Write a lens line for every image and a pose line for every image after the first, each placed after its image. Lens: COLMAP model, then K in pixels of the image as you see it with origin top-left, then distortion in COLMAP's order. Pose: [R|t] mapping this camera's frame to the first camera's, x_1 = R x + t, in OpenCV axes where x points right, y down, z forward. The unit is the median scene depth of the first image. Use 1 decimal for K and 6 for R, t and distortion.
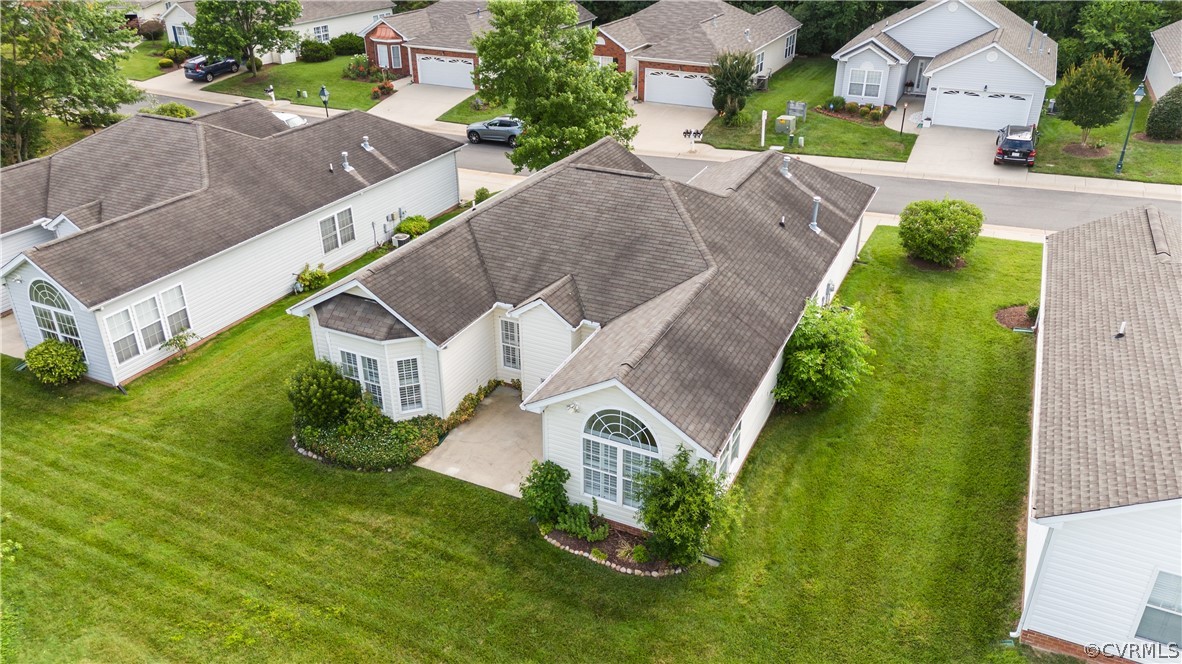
lens RADIAL K [[875.5, 0, 589.3], [0, 875.5, 329.4], [0, 0, 1]] dist [0.055491, -0.044926]
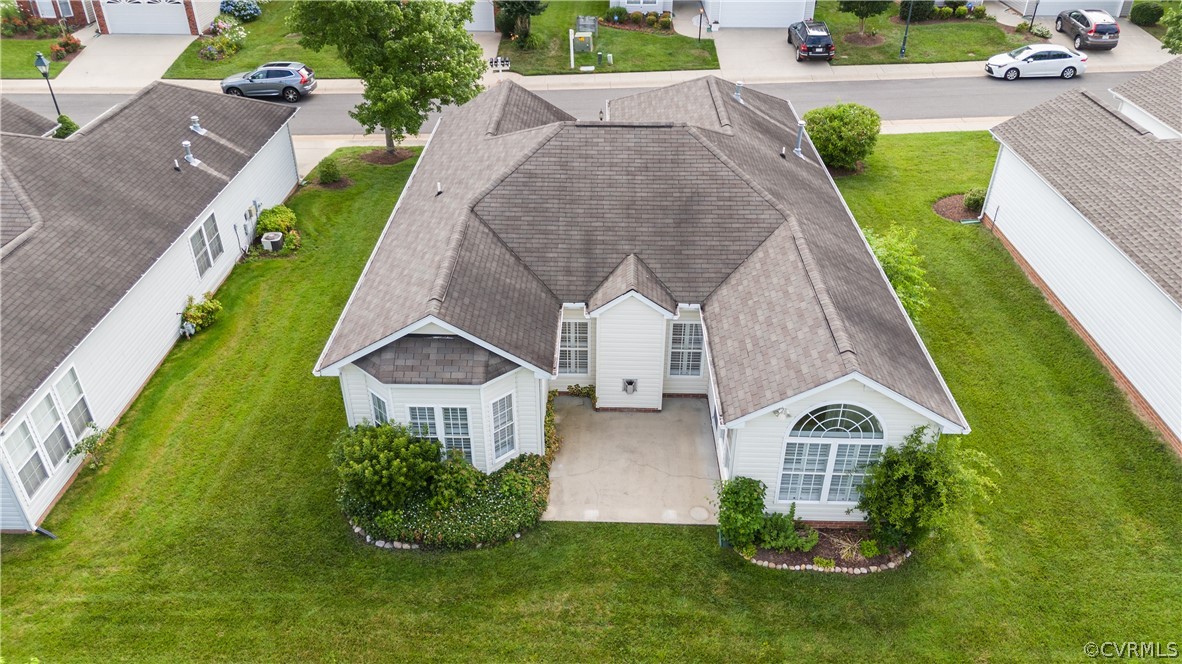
lens RADIAL K [[875.5, 0, 588.3], [0, 875.5, 332.3], [0, 0, 1]] dist [0.055491, -0.044926]
pose [[0.911372, -0.218847, 0.348579, -0.388219], [0.184884, 0.974345, 0.128333, -0.108839], [-0.367722, -0.052512, 0.928452, 0.222320]]
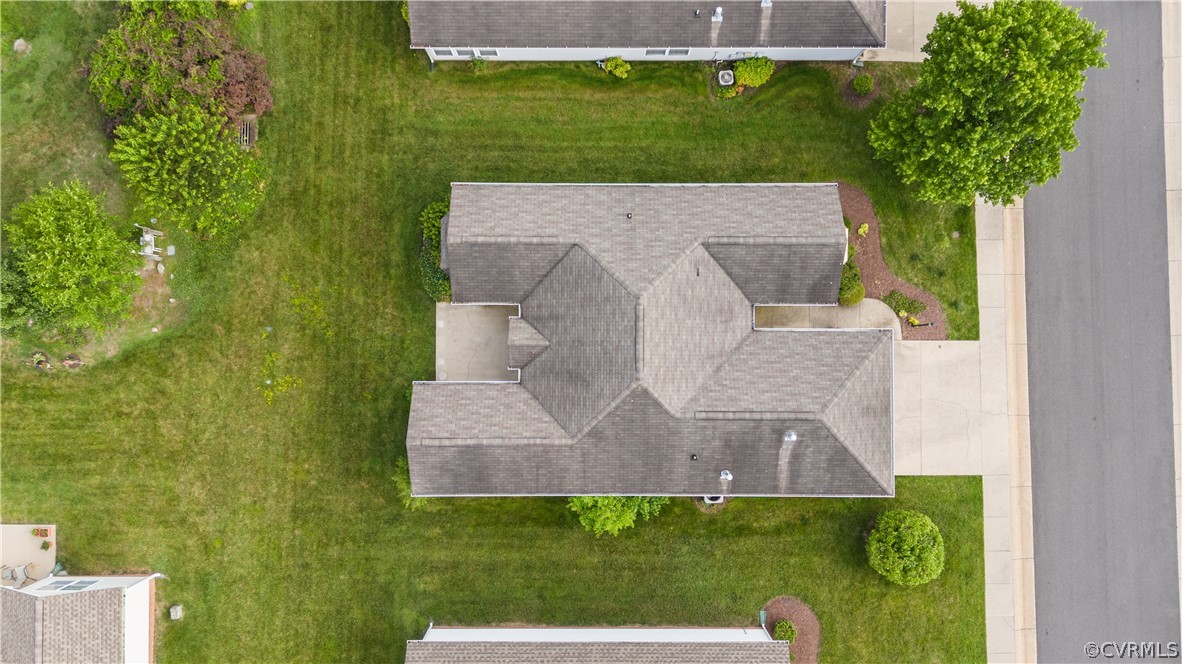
lens RADIAL K [[875.5, 0, 594.8], [0, 875.5, 332.1], [0, 0, 1]] dist [0.055491, -0.044926]
pose [[0.428992, 0.903197, -0.014166, 0.012603], [-0.415834, 0.211382, 0.884533, -1.407286], [0.801903, -0.373567, 0.466262, 0.407785]]
